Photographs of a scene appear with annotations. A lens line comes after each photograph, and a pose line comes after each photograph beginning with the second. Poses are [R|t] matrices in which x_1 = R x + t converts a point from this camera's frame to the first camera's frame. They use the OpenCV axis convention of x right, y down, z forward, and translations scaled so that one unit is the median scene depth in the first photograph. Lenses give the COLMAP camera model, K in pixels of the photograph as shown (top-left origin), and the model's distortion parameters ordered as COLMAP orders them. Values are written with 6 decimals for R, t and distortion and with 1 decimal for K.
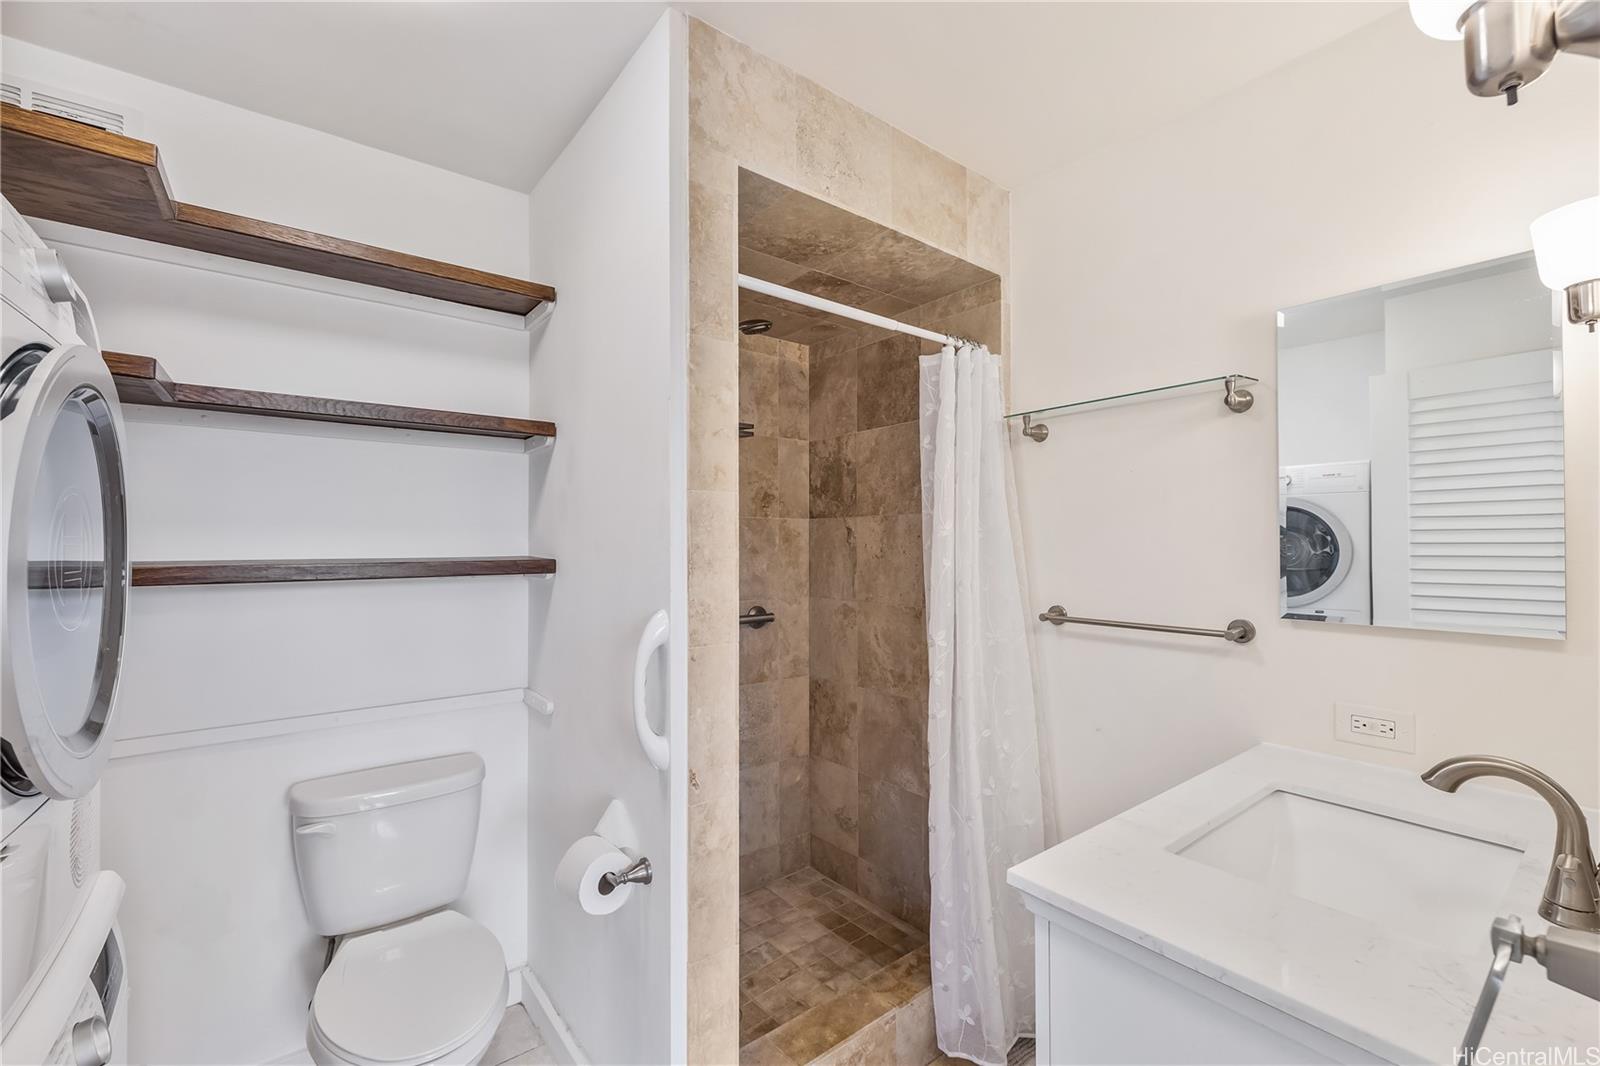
lens RADIAL K [[675.3, 0, 806.9], [0, 675.3, 539.8], [0, 0, 1]] dist [-0.002883, 0.000370]
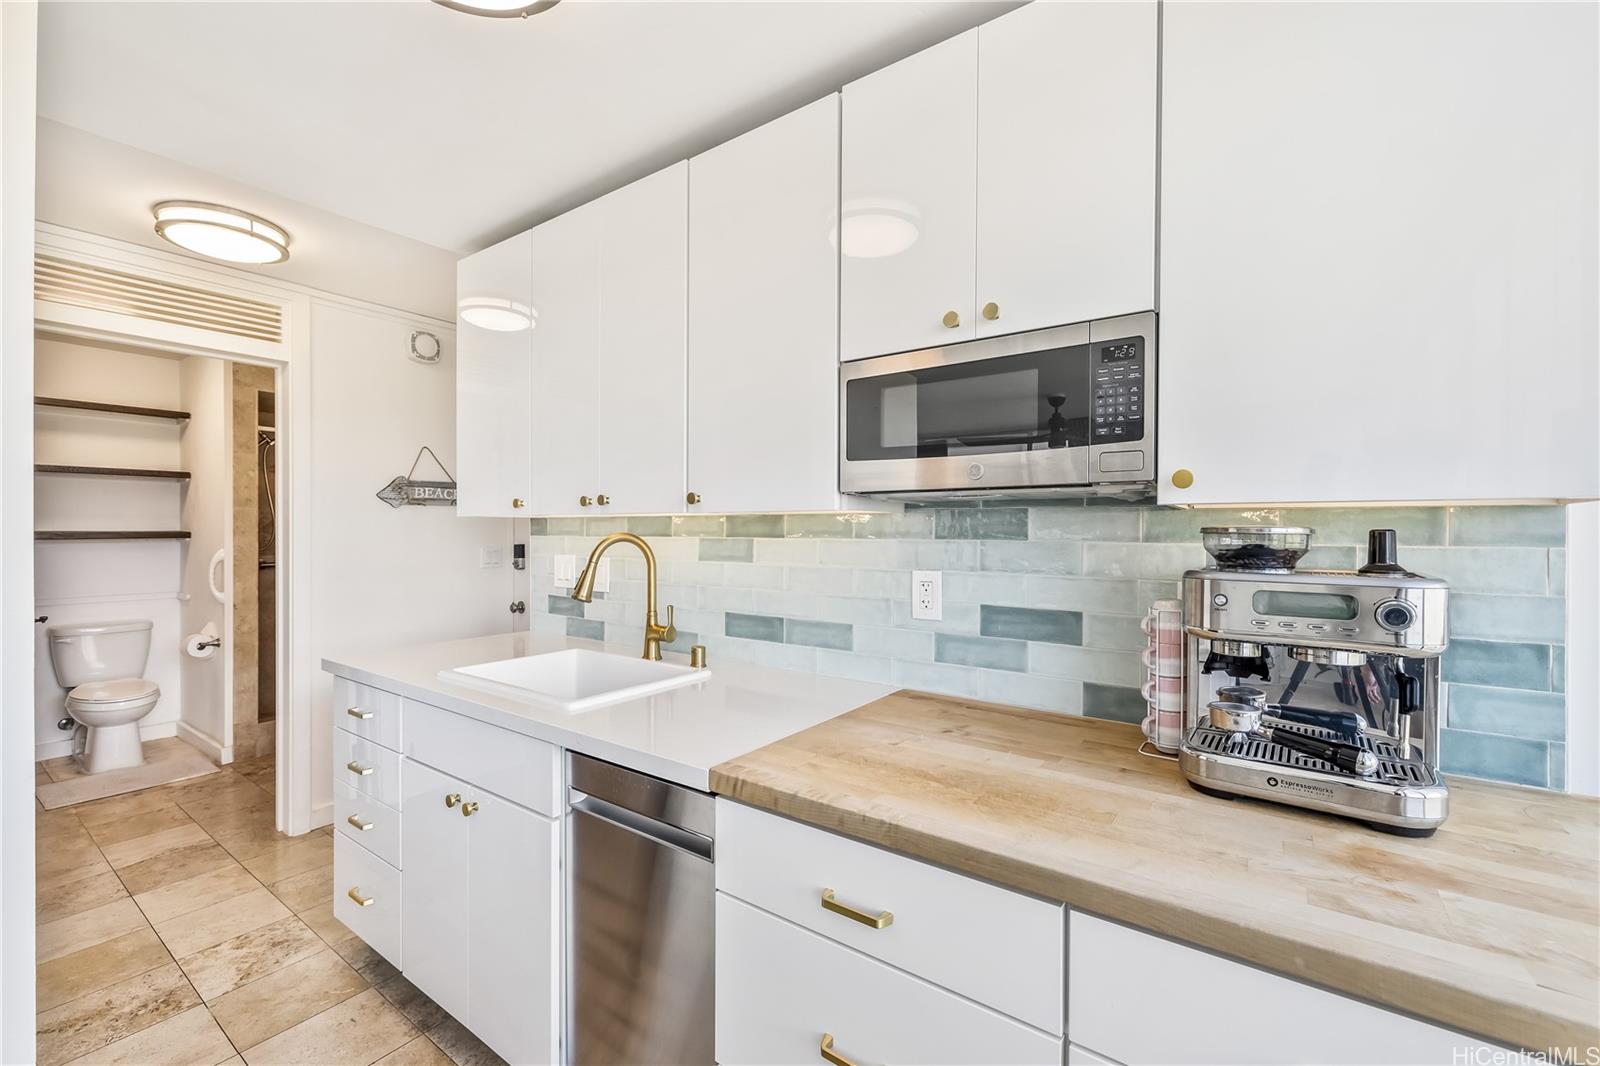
lens RADIAL K [[675.3, 0, 809.1], [0, 675.3, 535.1], [0, 0, 1]] dist [-0.002883, 0.000370]
pose [[0.959670, 0.002837, 0.281115, 0.981871], [-0.006981, 0.999881, 0.013739, -0.006294], [-0.281043, -0.015147, 0.959576, -1.755087]]
